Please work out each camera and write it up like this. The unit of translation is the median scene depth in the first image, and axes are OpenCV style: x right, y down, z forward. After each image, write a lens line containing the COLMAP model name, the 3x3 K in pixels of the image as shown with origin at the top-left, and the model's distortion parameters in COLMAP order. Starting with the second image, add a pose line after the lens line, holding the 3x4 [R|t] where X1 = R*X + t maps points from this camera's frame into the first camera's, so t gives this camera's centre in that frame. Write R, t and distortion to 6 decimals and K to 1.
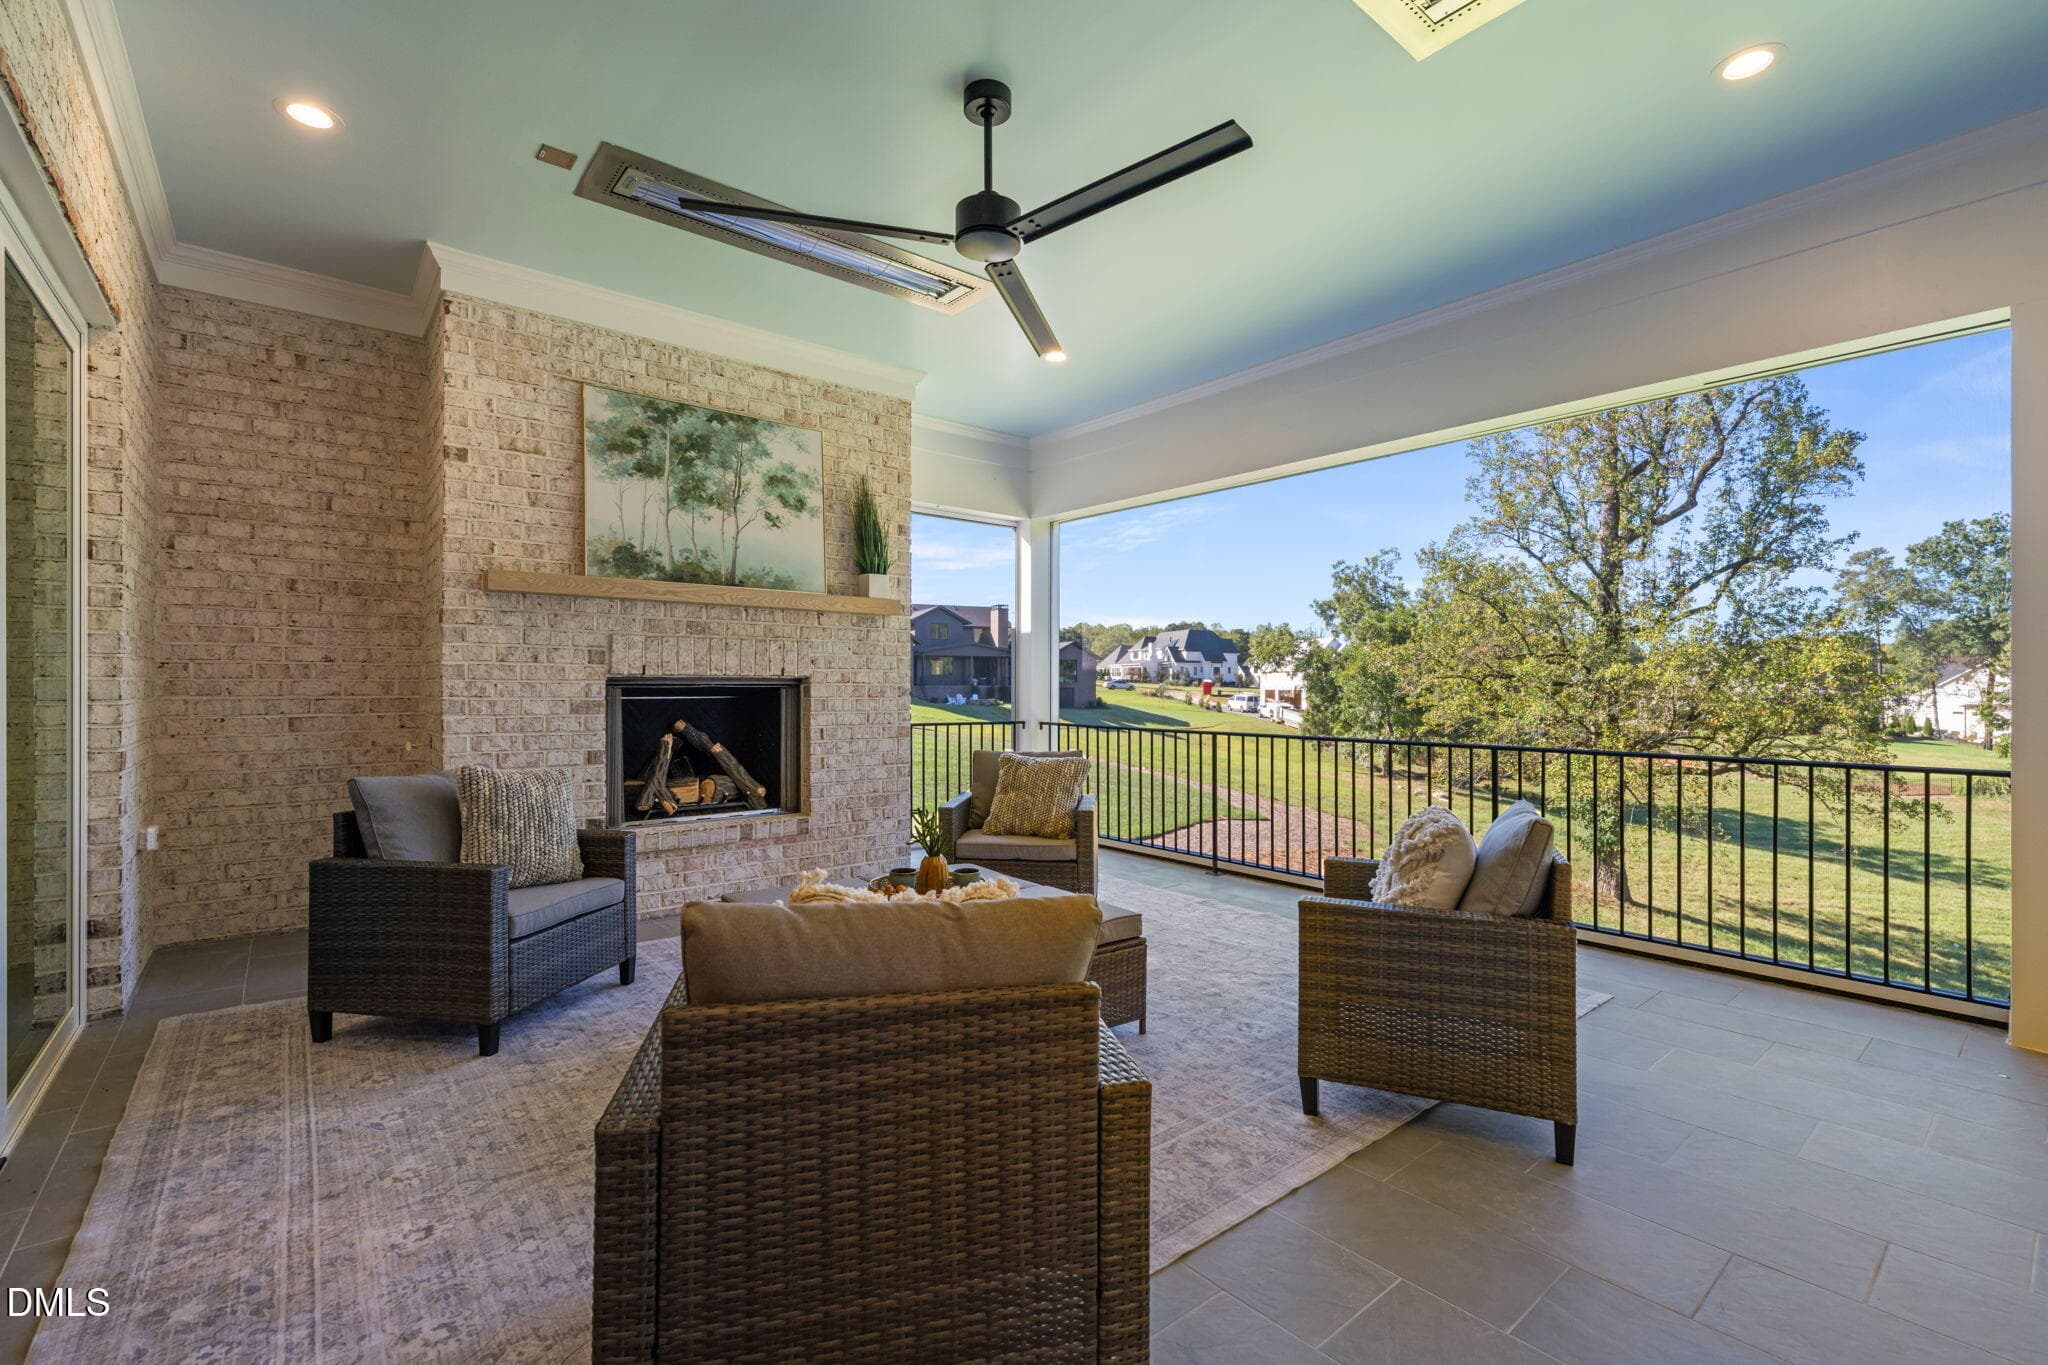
lens RADIAL K [[887.8, 0, 1021.6], [0, 887.8, 681.8], [0, 0, 1]] dist [-0.001648, 0.000138]
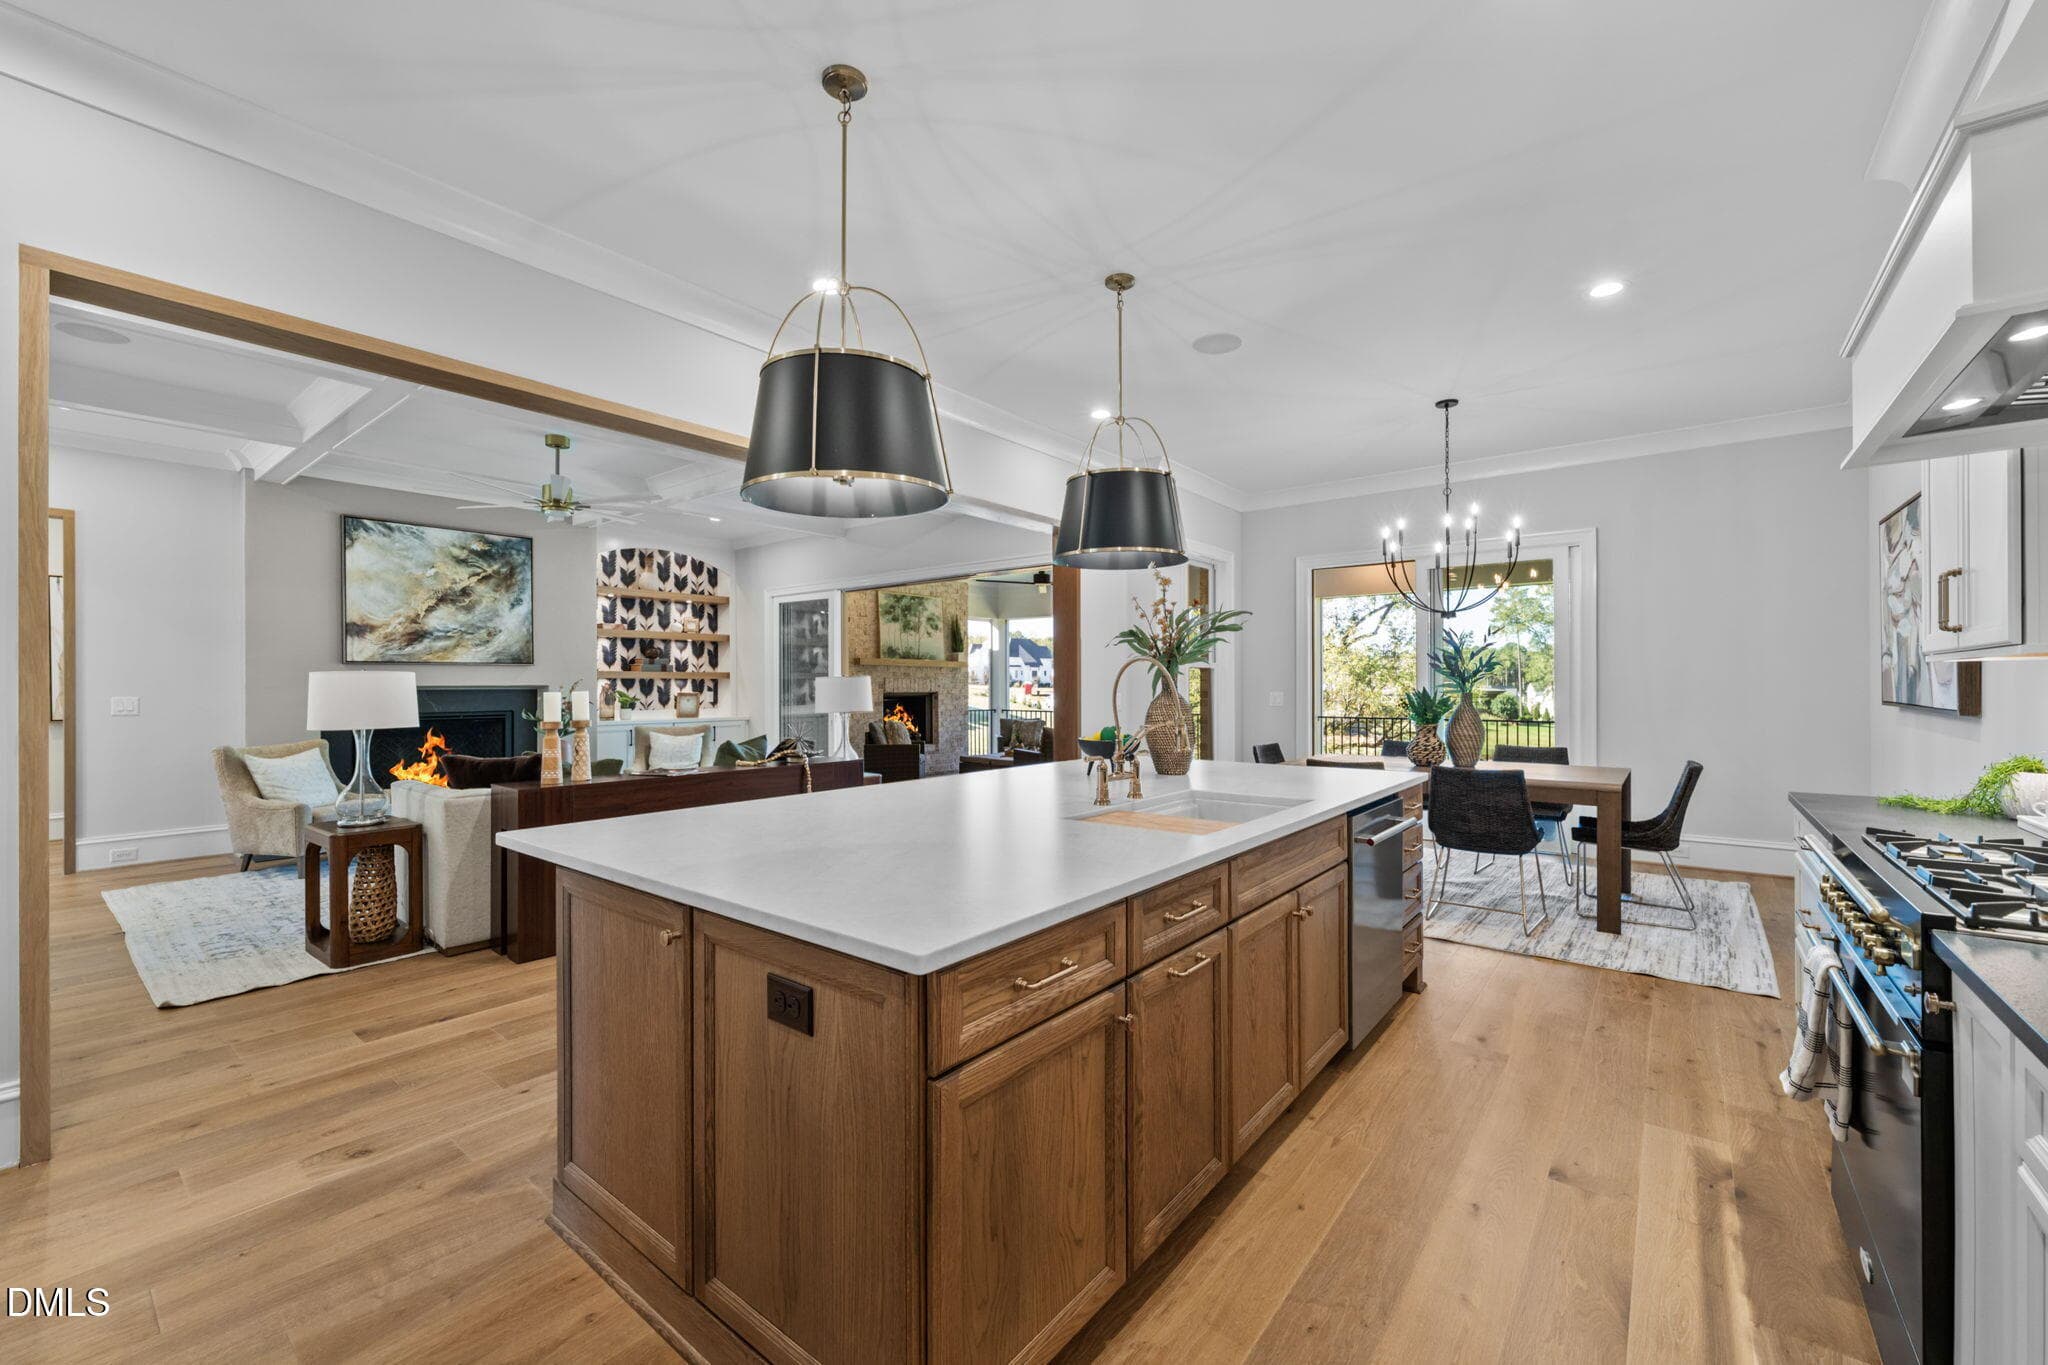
lens RADIAL K [[831.4, 0, 1021.9], [0, 831.4, 682.8], [0, 0, 1]] dist [-0.006632, -0.000156]
pose [[0.978306, -0.003007, 0.207141, -0.571742], [0.002931, 0.999995, 0.000671, -0.037927], [-0.207142, -0.000049, 0.978311, -1.661505]]
